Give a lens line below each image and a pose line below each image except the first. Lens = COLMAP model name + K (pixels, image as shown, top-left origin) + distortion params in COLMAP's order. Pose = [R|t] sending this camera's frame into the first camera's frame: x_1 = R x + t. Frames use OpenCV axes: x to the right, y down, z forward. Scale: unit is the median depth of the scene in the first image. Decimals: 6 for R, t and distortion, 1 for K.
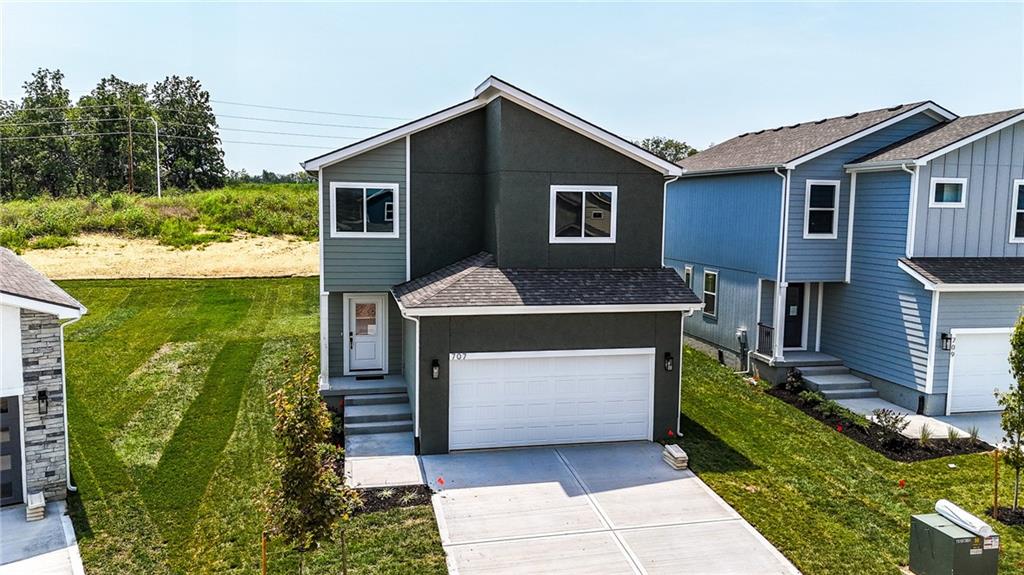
lens RADIAL K [[756.9, 0, 514.6], [0, 756.9, 287.3], [0, 0, 1]] dist [0.063767, -0.059004]
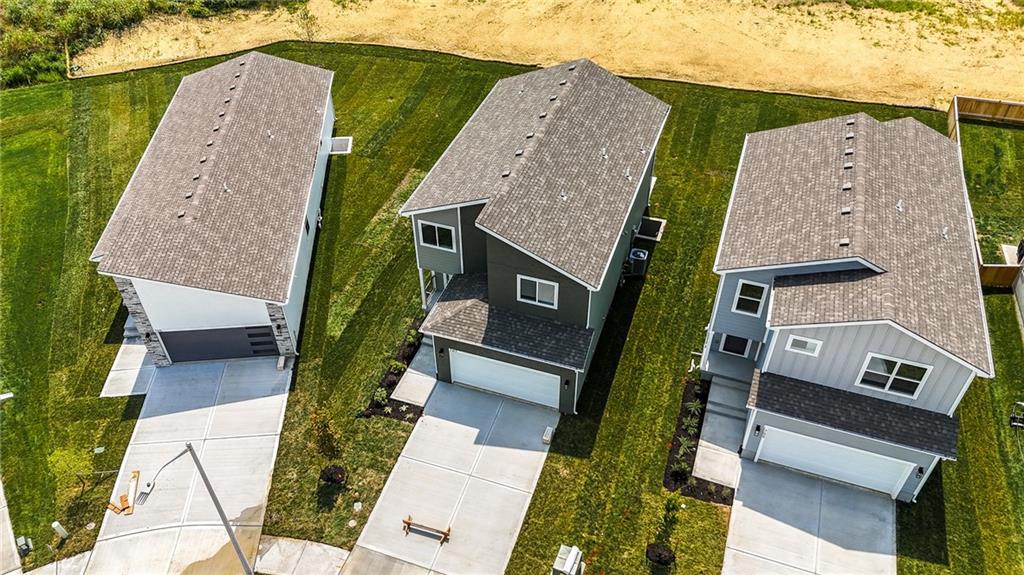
lens RADIAL K [[756.9, 0, 514.6], [0, 756.9, 287.3], [0, 0, 1]] dist [0.063767, -0.059004]
pose [[0.850927, 0.336493, -0.403355, 0.672053], [-0.041233, 0.808299, 0.587327, -1.012423], [0.523663, -0.483141, 0.701678, -0.148371]]
